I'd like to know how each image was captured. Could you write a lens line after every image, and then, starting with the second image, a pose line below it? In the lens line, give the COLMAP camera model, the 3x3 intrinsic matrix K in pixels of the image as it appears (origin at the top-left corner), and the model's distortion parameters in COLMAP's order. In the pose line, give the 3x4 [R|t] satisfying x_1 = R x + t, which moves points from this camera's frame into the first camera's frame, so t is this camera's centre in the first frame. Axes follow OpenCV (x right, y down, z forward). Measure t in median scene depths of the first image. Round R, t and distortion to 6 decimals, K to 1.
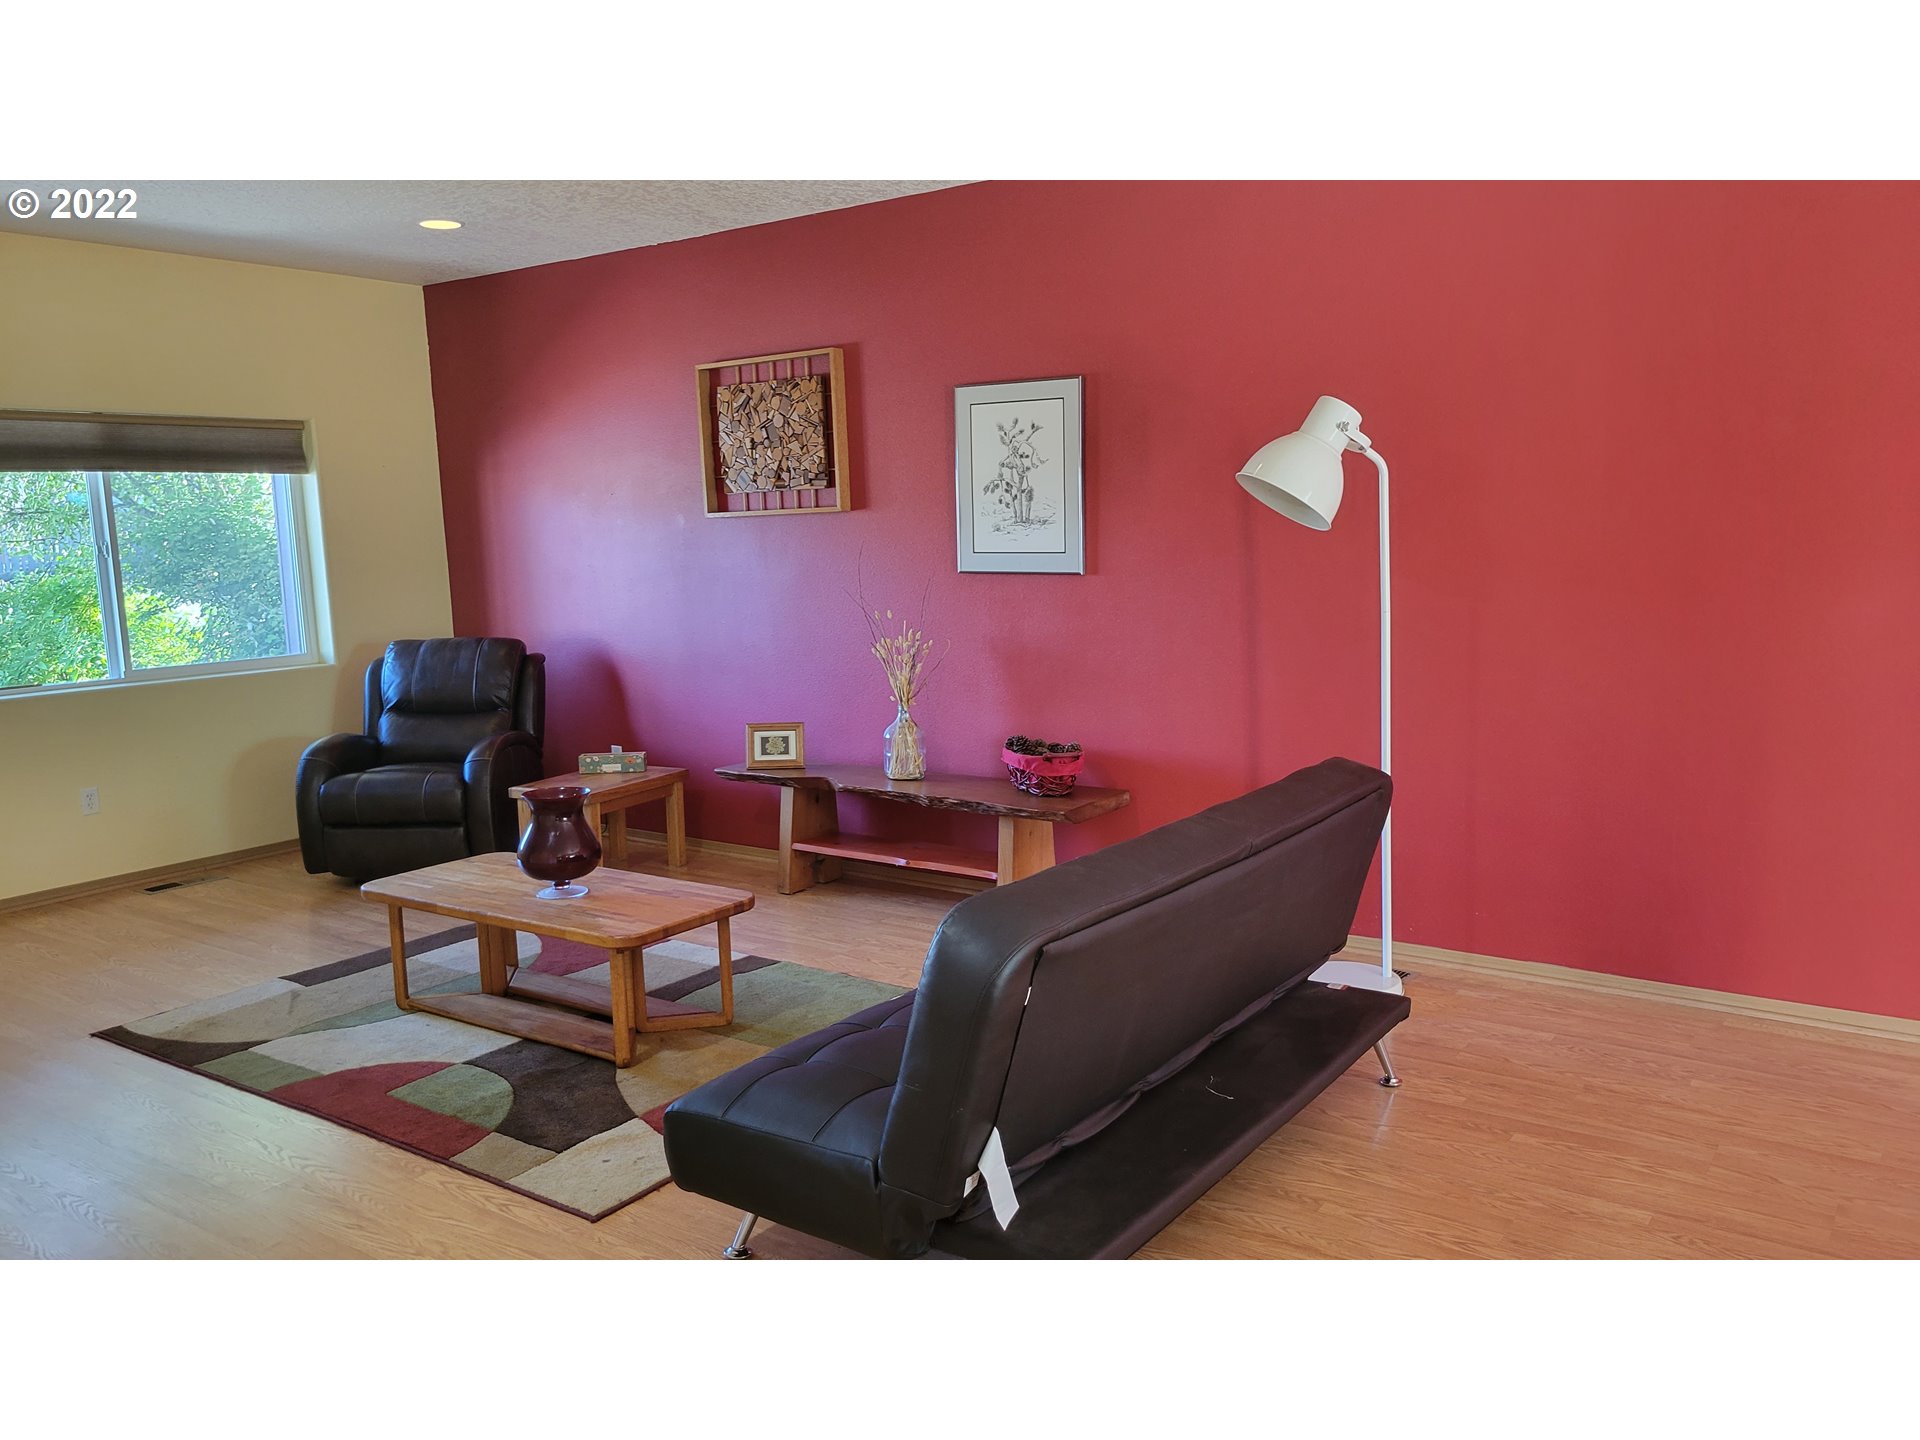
lens RADIAL K [[1438.6, 0, 963.8], [0, 1438.6, 718.5], [0, 0, 1]] dist [0.055358, -0.030682]
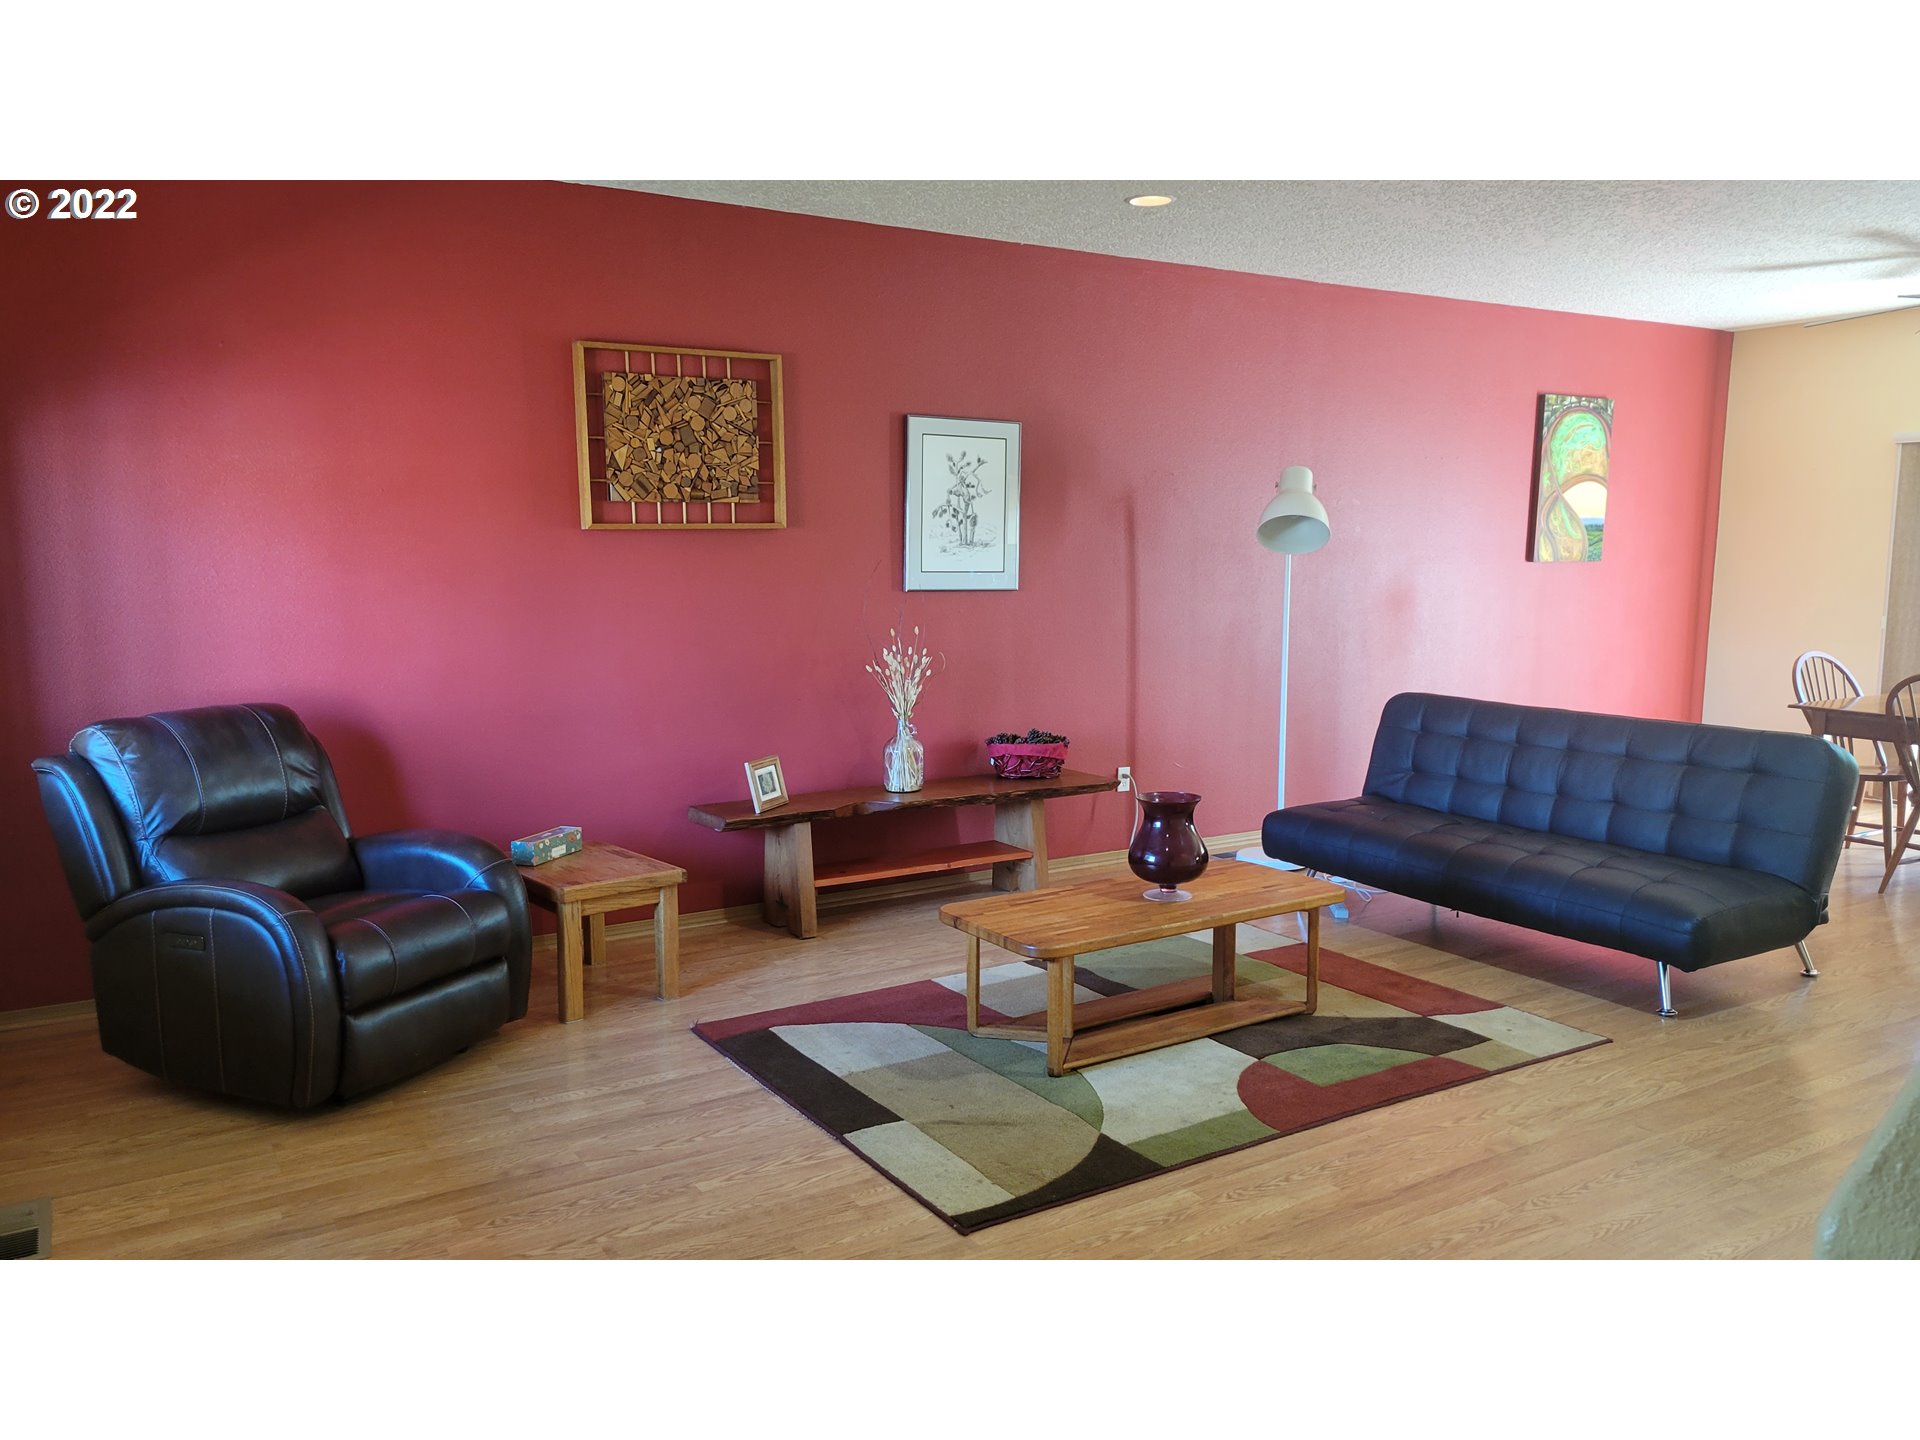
lens RADIAL K [[1419.0, 0, 959.5], [0, 1419.0, 741.2], [0, 0, 1]] dist [0.054177, -0.026446]
pose [[0.381525, -0.100070, 0.918926, -0.994043], [0.118138, 0.991249, 0.058896, -0.050515], [-0.916778, 0.086090, 0.390008, 0.588468]]
